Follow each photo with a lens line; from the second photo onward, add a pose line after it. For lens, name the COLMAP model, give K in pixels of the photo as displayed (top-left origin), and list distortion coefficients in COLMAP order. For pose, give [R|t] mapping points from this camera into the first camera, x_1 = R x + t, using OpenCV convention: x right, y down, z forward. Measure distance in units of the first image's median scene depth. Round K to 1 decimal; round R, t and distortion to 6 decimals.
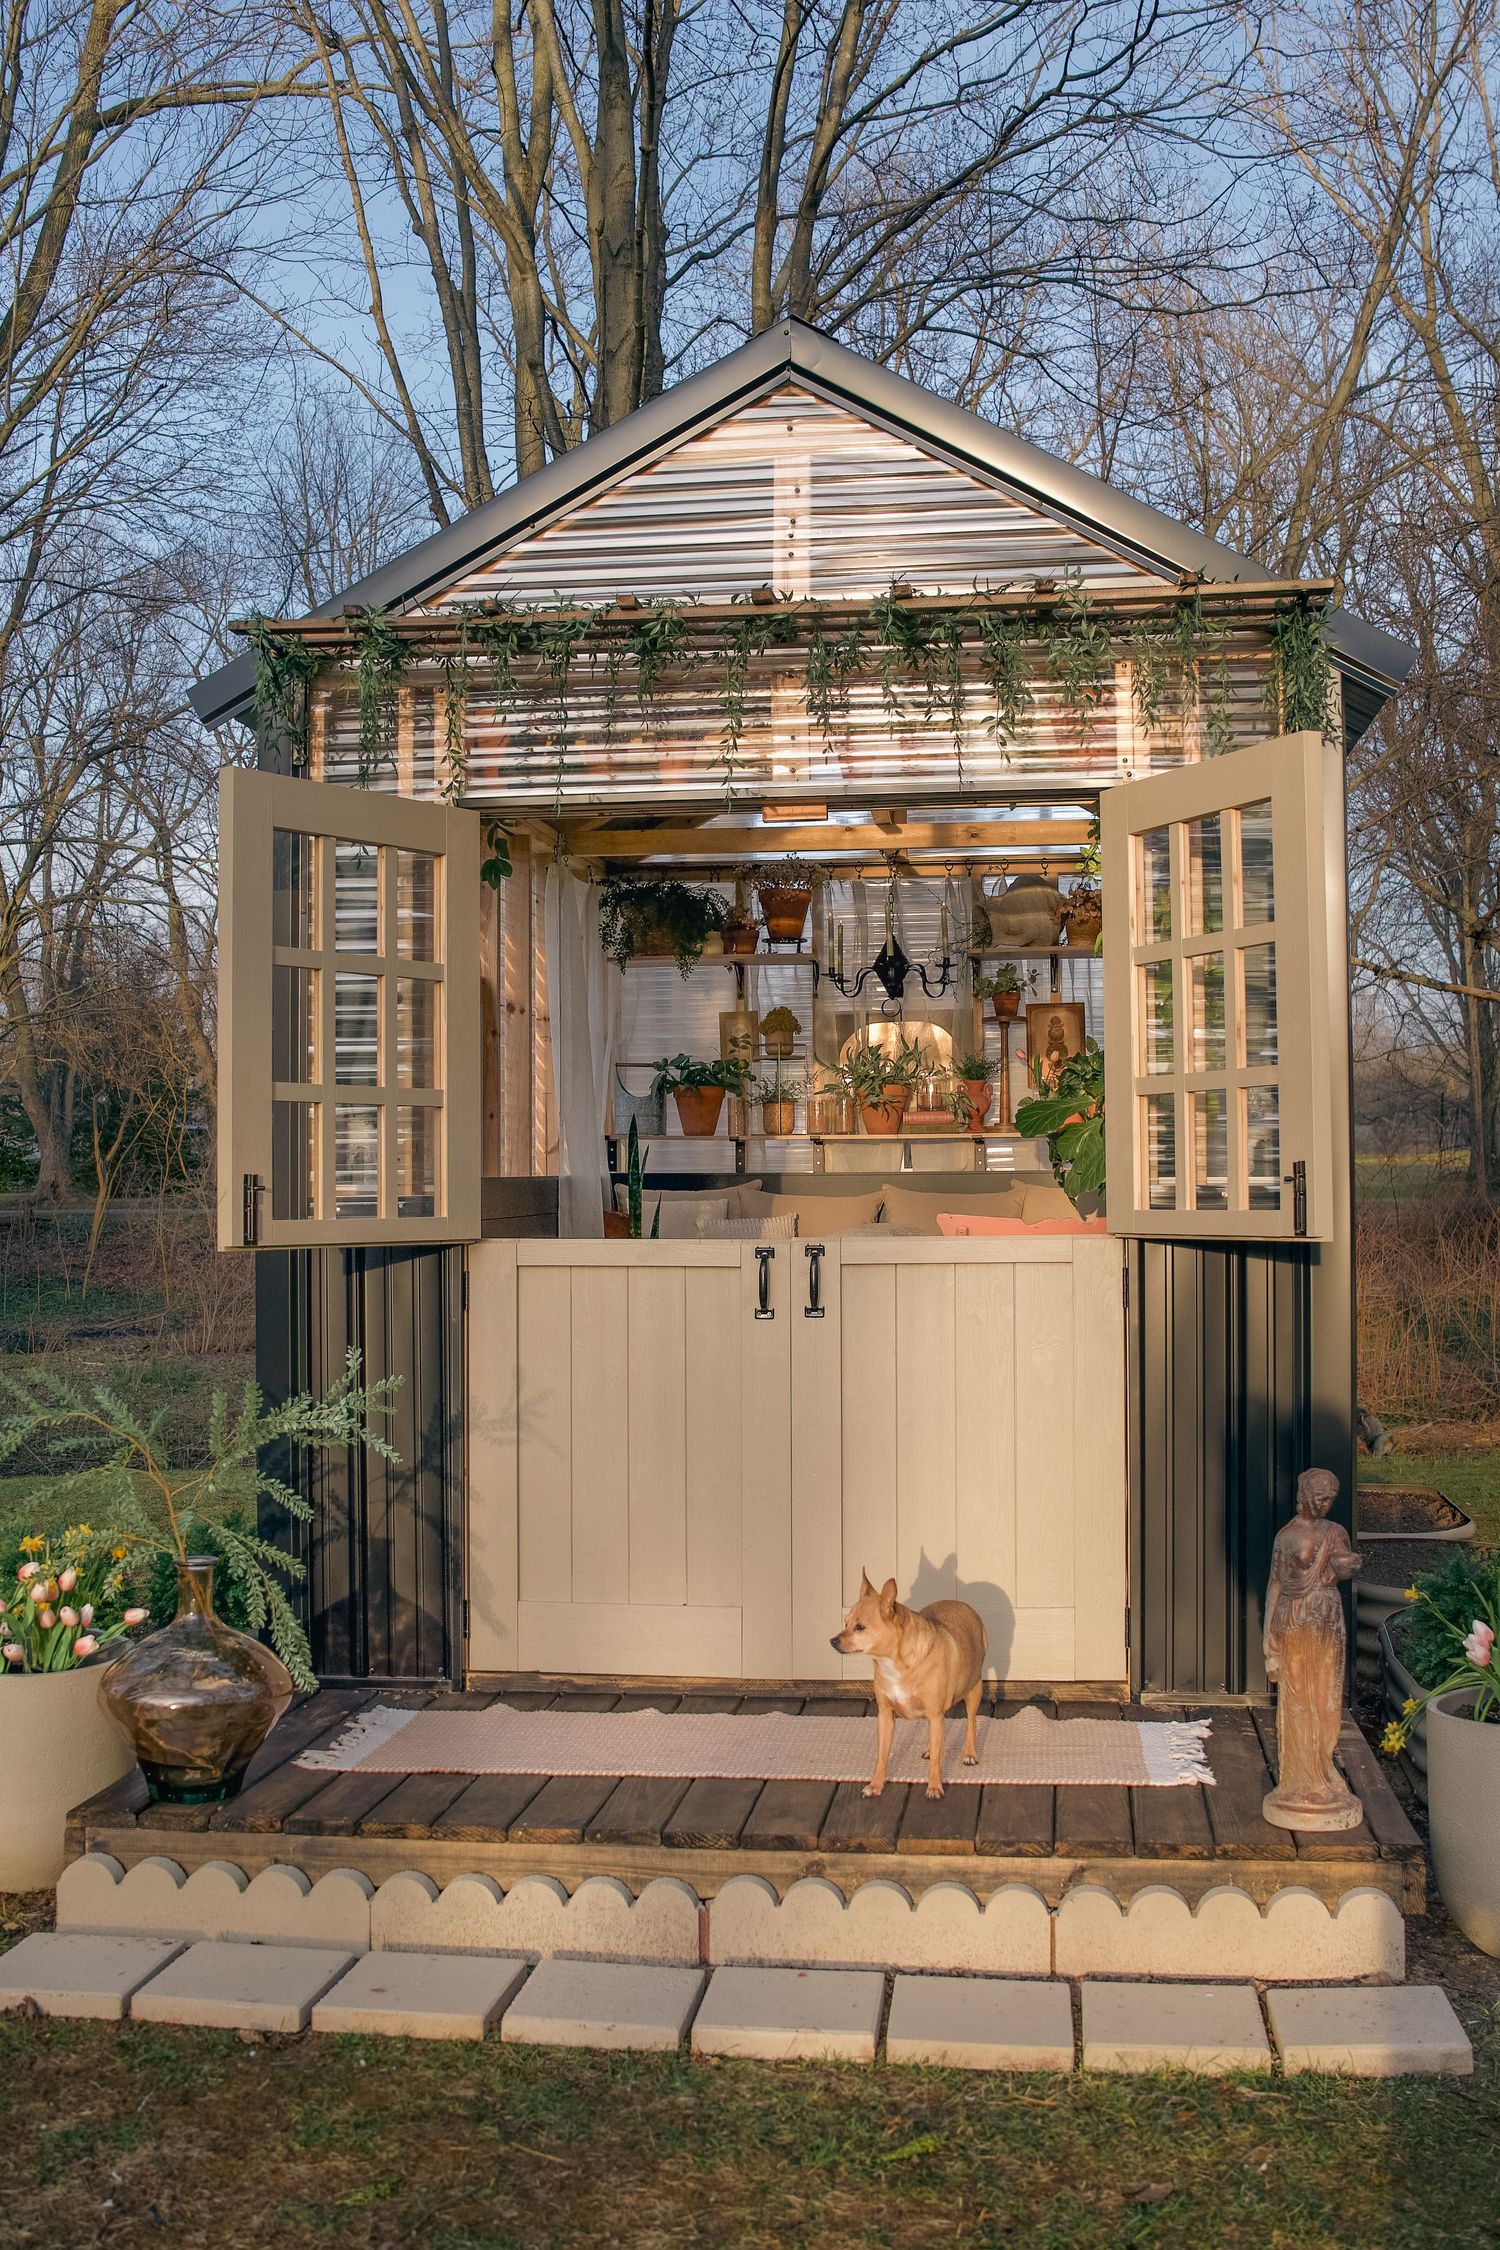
lens RADIAL K [[2080.7, 0, 758.3], [0, 2080.7, 1138.6], [0, 0, 1]] dist [-0.047664, 0.000000]
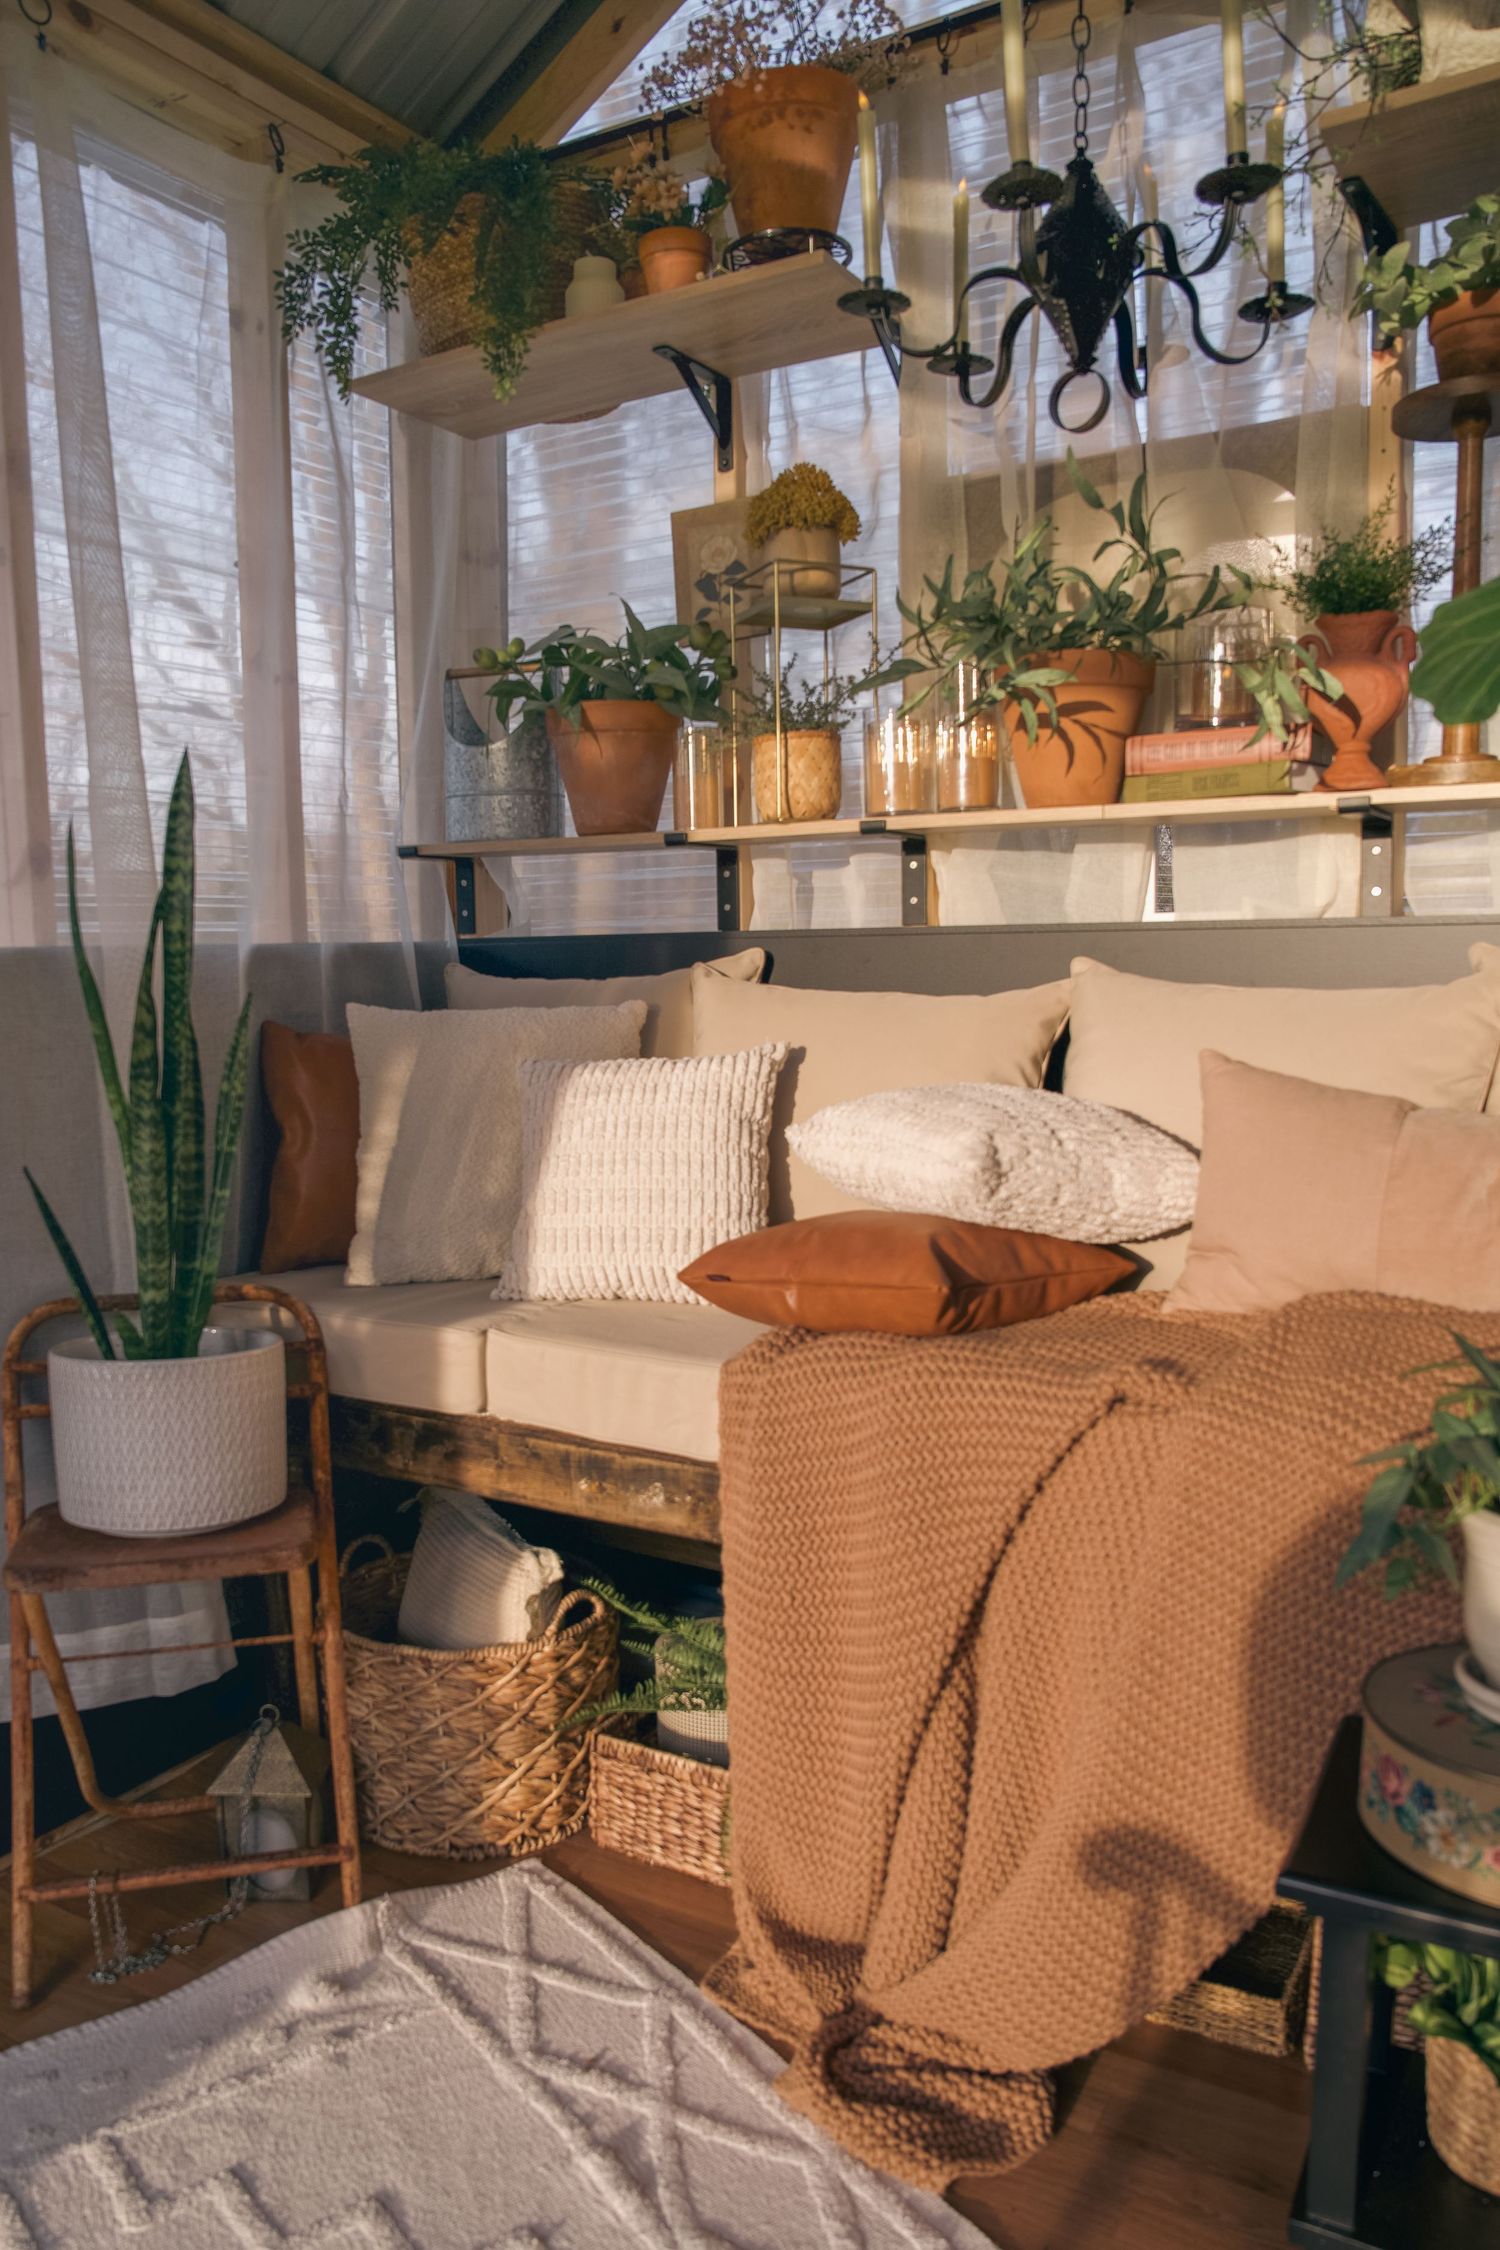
lens RADIAL K [[1673.5, 0, 743.9], [0, 1673.5, 1127.3], [0, 0, 1]] dist [-0.081569, 0.022818]
pose [[0.906122, 0.036282, -0.421458, 0.266612], [0.017173, 0.992338, 0.122350, 0.029979], [0.422668, -0.118102, 0.898556, 1.571635]]
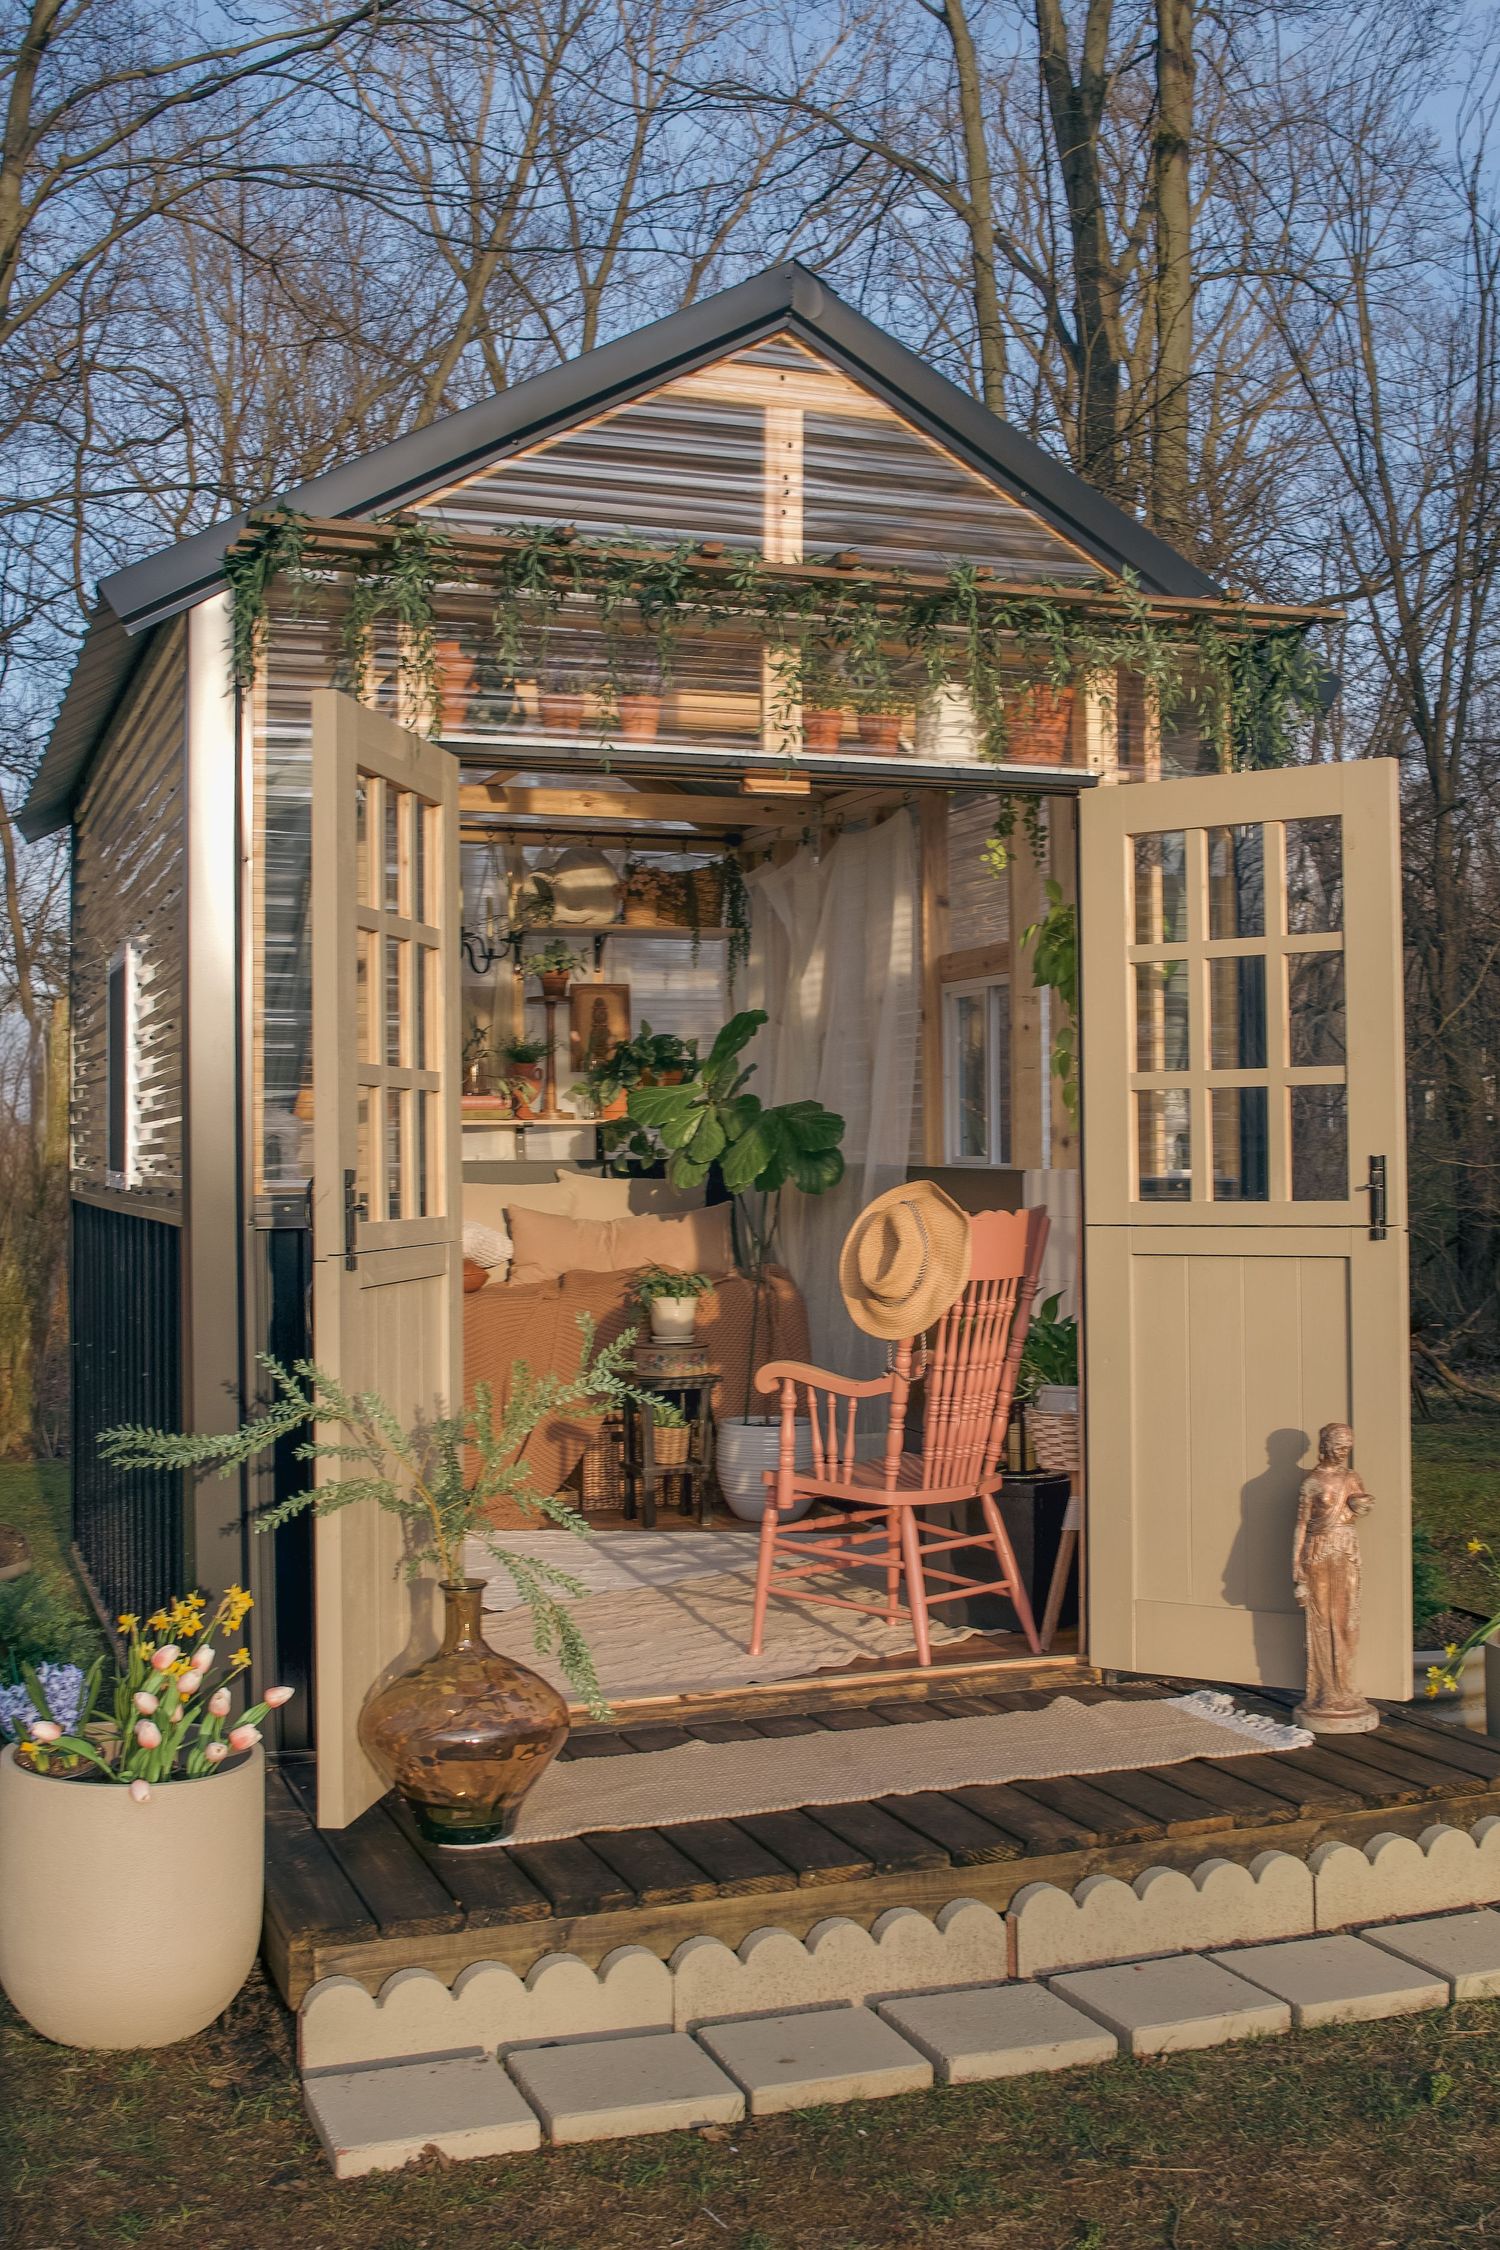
lens RADIAL K [[2319.5, 0, 746.0], [0, 2319.5, 1103.1], [0, 0, 1]] dist [-0.000825, 0.000000]
pose [[0.887324, 0.007284, 0.461090, -0.600841], [-0.002252, 0.999932, -0.011463, 0.001258], [-0.461142, 0.009133, 0.887280, 0.083808]]
